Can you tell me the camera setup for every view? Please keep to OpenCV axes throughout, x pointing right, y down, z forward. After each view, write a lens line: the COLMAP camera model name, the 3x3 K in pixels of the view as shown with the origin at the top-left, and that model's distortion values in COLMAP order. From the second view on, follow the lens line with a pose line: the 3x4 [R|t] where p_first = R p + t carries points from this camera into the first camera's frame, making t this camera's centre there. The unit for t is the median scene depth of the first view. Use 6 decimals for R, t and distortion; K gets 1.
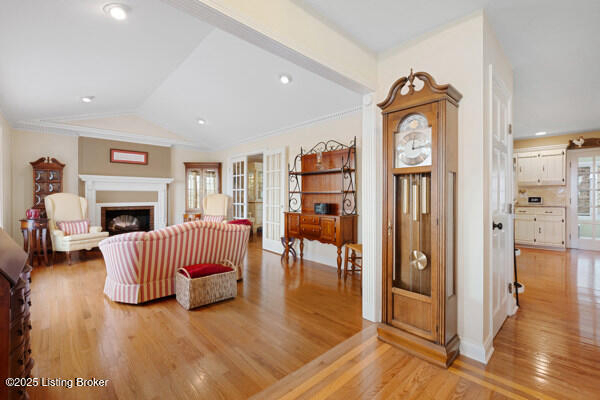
lens RADIAL K [[264.2, 0, 285.4], [0, 264.2, 194.5], [0, 0, 1]] dist [-0.002009, -0.000237]
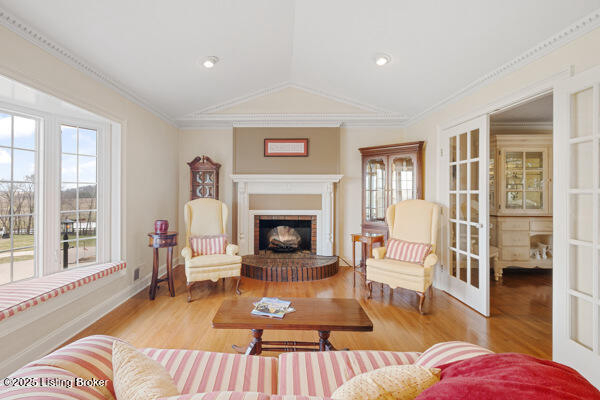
lens RADIAL K [[264.2, 0, 285.4], [0, 264.2, 194.5], [0, 0, 1]] dist [-0.002009, -0.000237]
pose [[0.752265, 0.004570, -0.658844, -0.107622], [0.003275, 0.999938, 0.010675, -0.019554], [0.658852, -0.010188, 0.752204, 0.439185]]
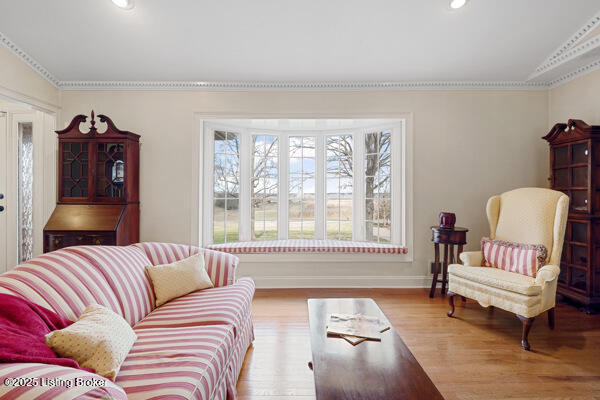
lens RADIAL K [[264.2, 0, 285.4], [0, 264.2, 194.5], [0, 0, 1]] dist [-0.002009, -0.000237]
pose [[-0.649838, -0.000301, -0.760072, -0.111854], [0.004580, 0.999980, -0.004312, 0.005888], [0.760059, -0.006283, -0.649824, 0.757838]]
